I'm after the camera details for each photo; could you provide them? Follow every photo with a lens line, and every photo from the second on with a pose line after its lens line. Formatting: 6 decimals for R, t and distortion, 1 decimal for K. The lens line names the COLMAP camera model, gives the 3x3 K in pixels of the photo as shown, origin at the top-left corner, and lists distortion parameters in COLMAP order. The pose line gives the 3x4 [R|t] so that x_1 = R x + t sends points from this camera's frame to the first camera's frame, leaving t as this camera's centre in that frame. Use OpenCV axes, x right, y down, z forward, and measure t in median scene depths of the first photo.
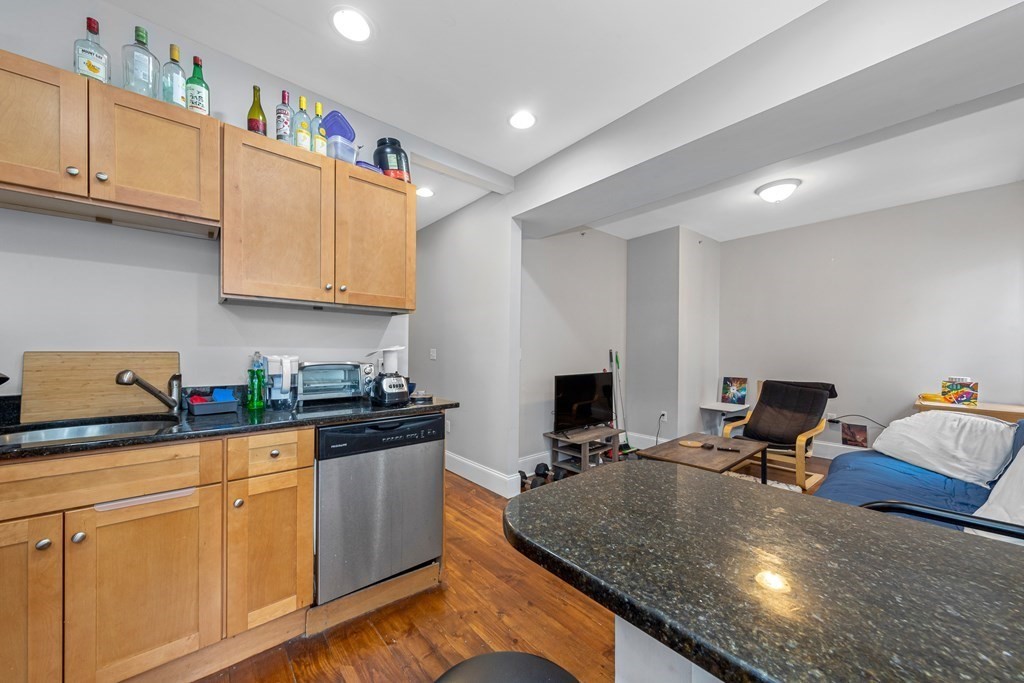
lens RADIAL K [[369.3, 0, 525.7], [0, 369.3, 349.9], [0, 0, 1]] dist [0.003204, -0.000121]
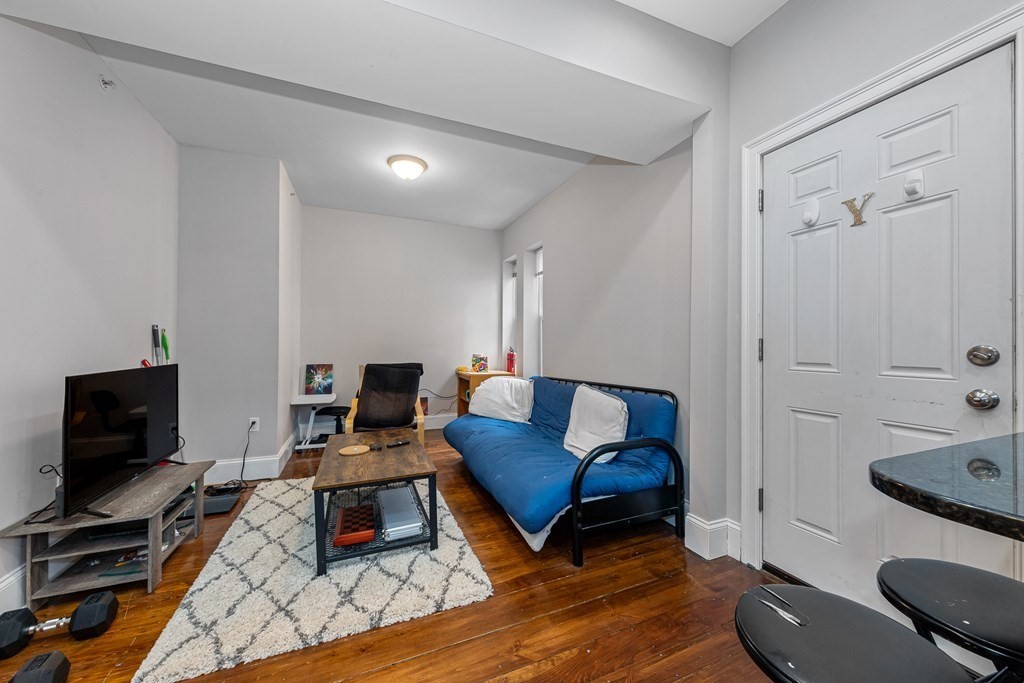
lens RADIAL K [[369.3, 0, 511.1], [0, 369.3, 343.0], [0, 0, 1]] dist [0.003204, -0.000121]
pose [[0.359232, -0.002680, 0.933244, -0.098793], [-0.004702, 0.999978, 0.004682, 0.021529], [-0.933236, -0.006070, 0.359211, 0.308189]]
